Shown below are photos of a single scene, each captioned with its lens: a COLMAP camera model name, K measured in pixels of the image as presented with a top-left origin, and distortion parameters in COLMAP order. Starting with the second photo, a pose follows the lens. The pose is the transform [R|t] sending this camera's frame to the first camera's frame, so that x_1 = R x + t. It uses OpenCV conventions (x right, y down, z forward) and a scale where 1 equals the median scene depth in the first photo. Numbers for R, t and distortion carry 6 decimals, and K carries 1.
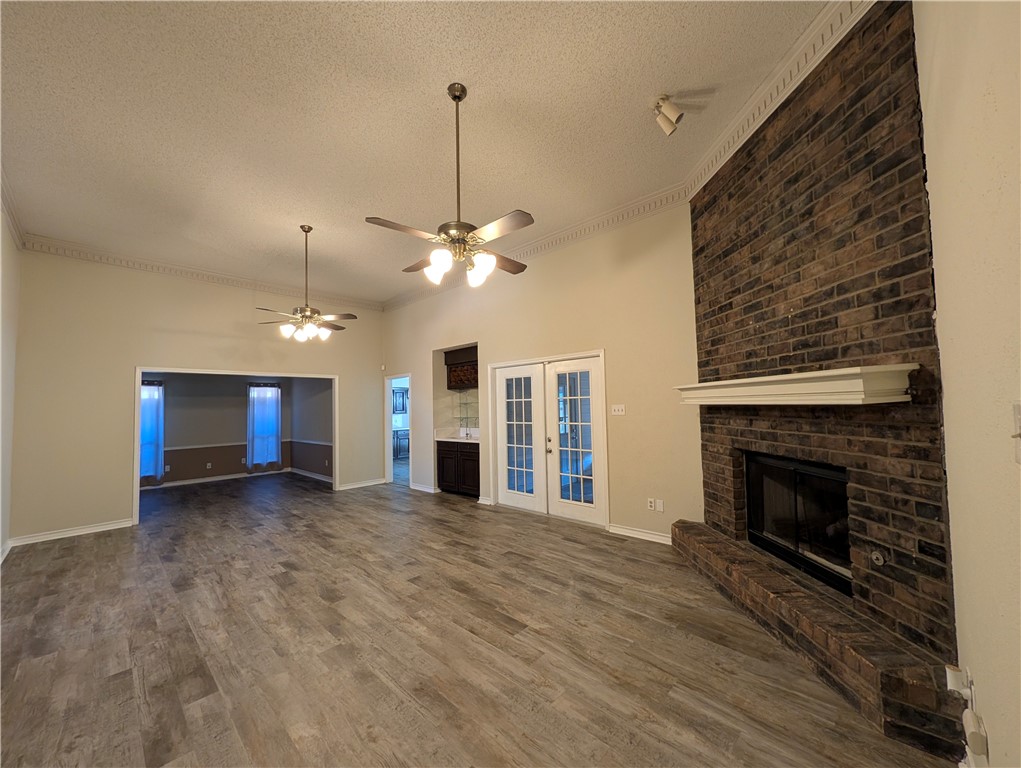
lens RADIAL K [[392.5, 0, 511.9], [0, 392.5, 389.6], [0, 0, 1]] dist [-0.001757, 0.000316]
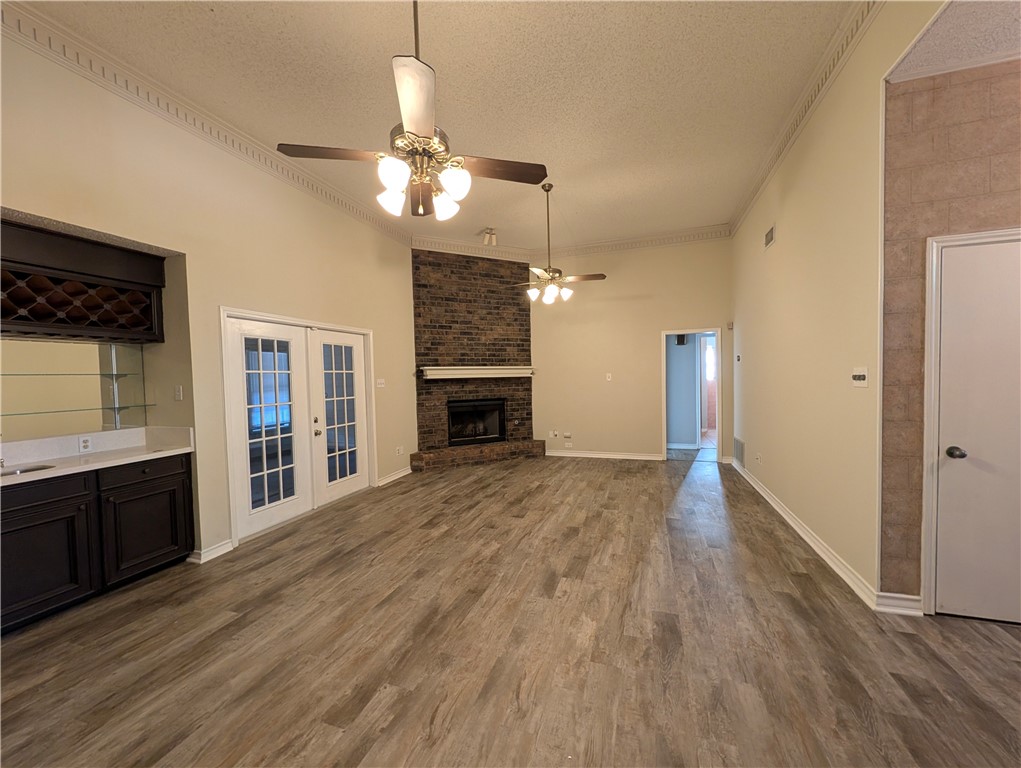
lens RADIAL K [[392.5, 0, 511.9], [0, 392.5, 389.6], [0, 0, 1]] dist [-0.001757, 0.000316]
pose [[-0.414779, 0.000417, 0.909922, -1.368696], [-0.005226, 0.999982, -0.002841, 0.099824], [-0.909907, -0.005934, -0.414770, 1.558543]]
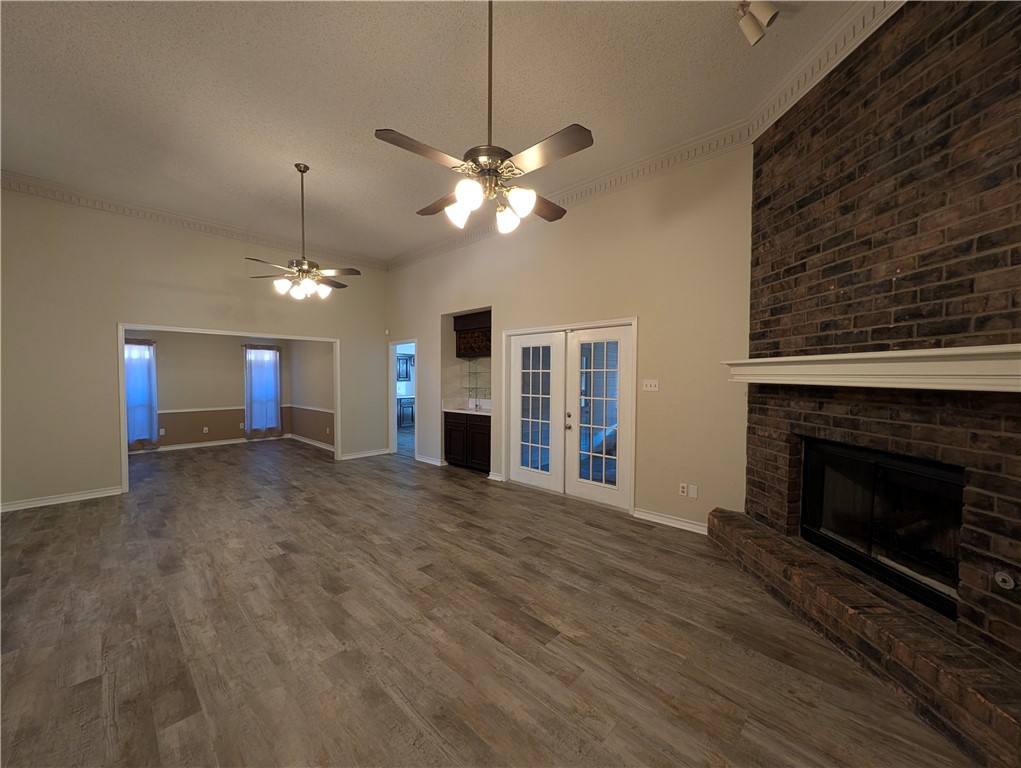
lens RADIAL K [[392.5, 0, 511.9], [0, 392.5, 389.6], [0, 0, 1]] dist [-0.001757, 0.000316]
pose [[0.999632, 0.027108, -0.001051, -0.063444], [-0.026943, 0.996591, 0.077973, -0.000141], [0.003161, -0.077916, 0.996955, 0.137585]]
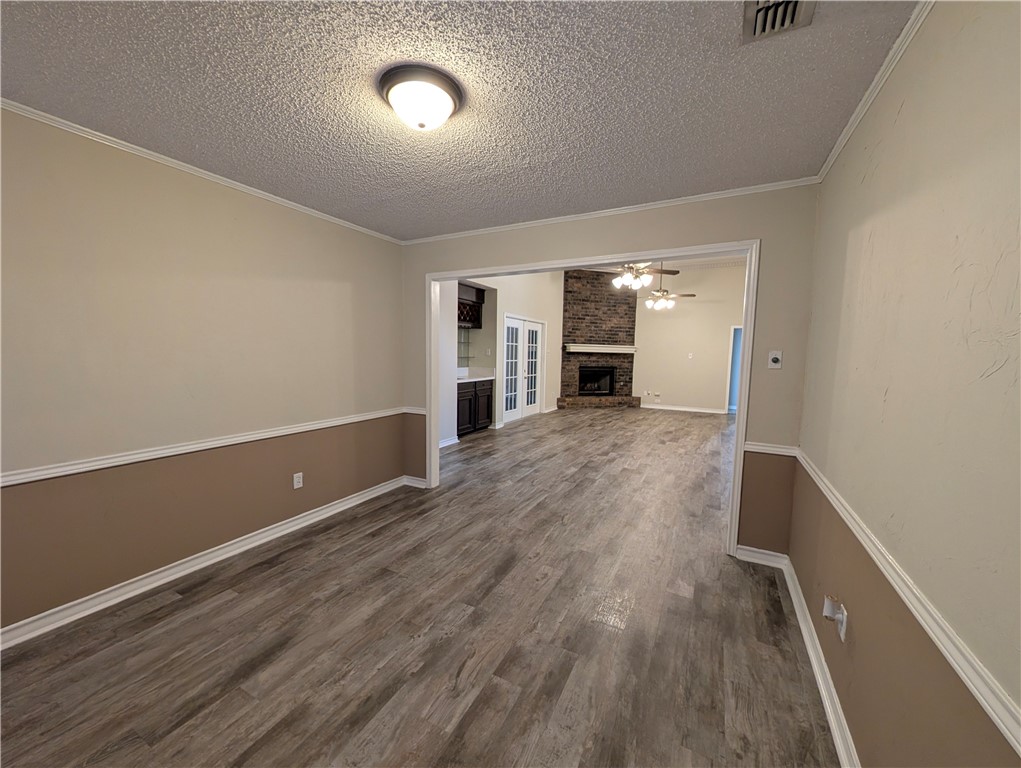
lens RADIAL K [[392.5, 0, 511.9], [0, 392.5, 389.6], [0, 0, 1]] dist [-0.001757, 0.000316]
pose [[-0.264284, -0.070907, 0.961835, -2.265924], [-0.053748, 0.996827, 0.058718, 0.182314], [-0.962946, -0.036179, -0.267256, 2.361259]]
